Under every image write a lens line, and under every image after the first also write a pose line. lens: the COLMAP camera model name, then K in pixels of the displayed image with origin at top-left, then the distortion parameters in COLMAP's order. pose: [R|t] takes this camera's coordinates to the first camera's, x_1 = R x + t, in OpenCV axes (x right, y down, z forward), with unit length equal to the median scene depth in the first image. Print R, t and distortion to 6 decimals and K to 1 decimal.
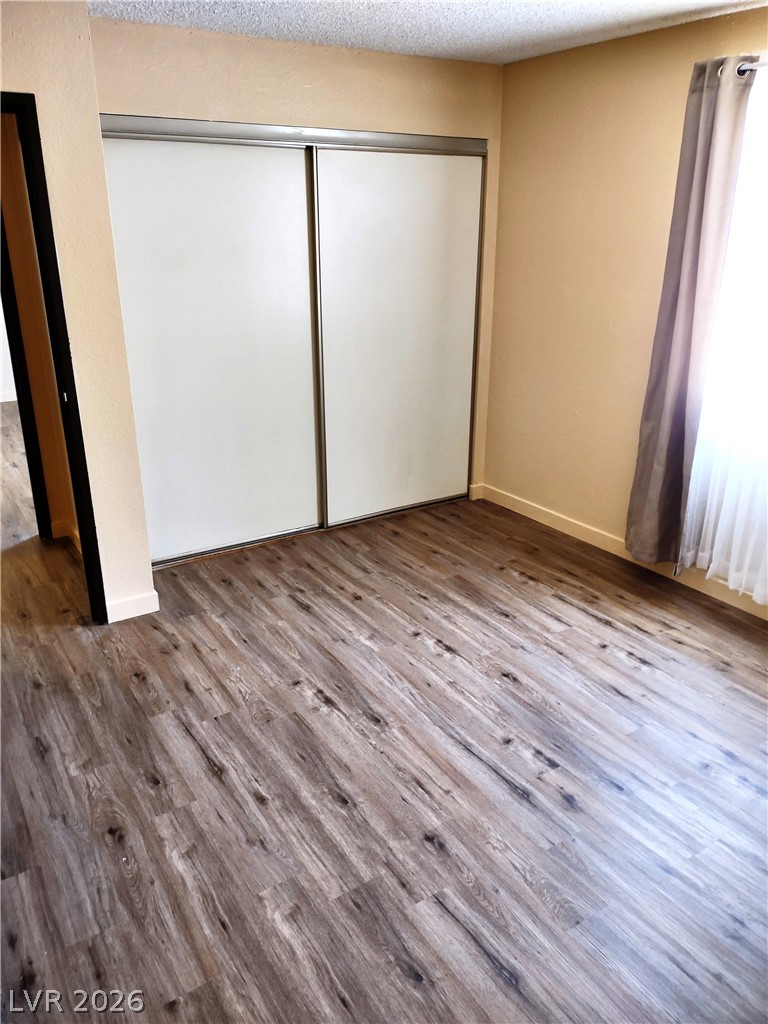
lens RADIAL K [[772.0, 0, 384.0], [0, 772.0, 512.0], [0, 0, 1]] dist [0.088240, -0.128264]
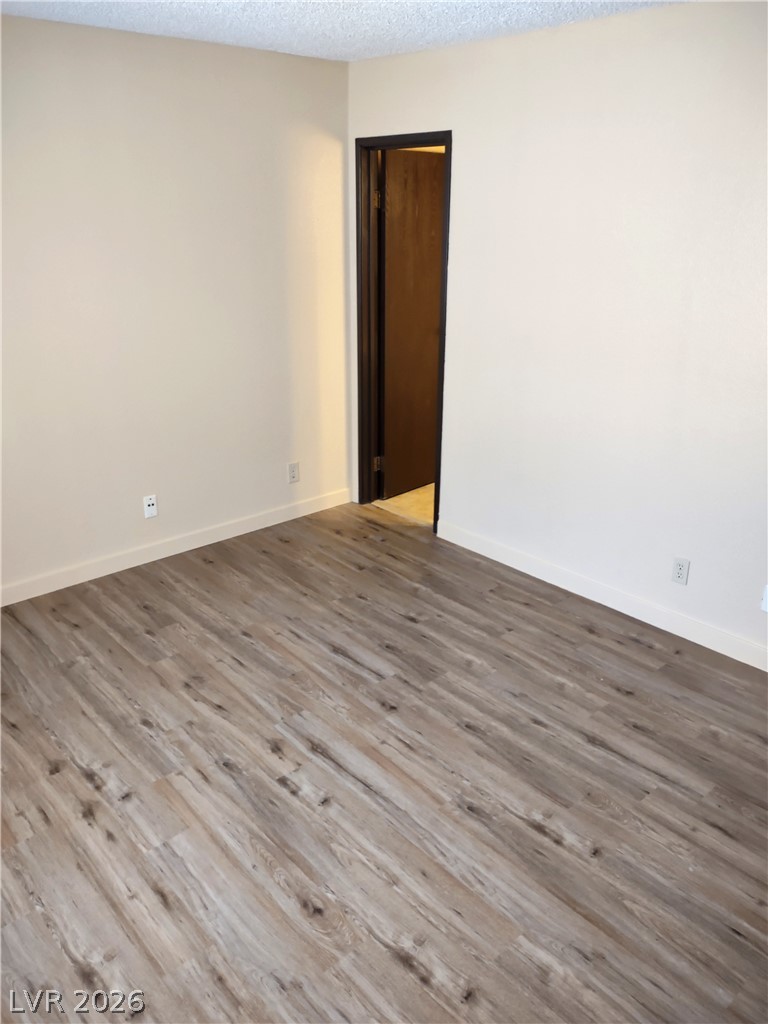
lens RADIAL K [[772.0, 0, 384.0], [0, 772.0, 512.0], [0, 0, 1]] dist [0.088240, -0.128264]
pose [[-0.988021, 0.057034, -0.143393, 0.213356], [-0.054583, 0.739975, 0.670416, -0.615632], [0.144344, 0.670212, -0.727998, 1.527562]]
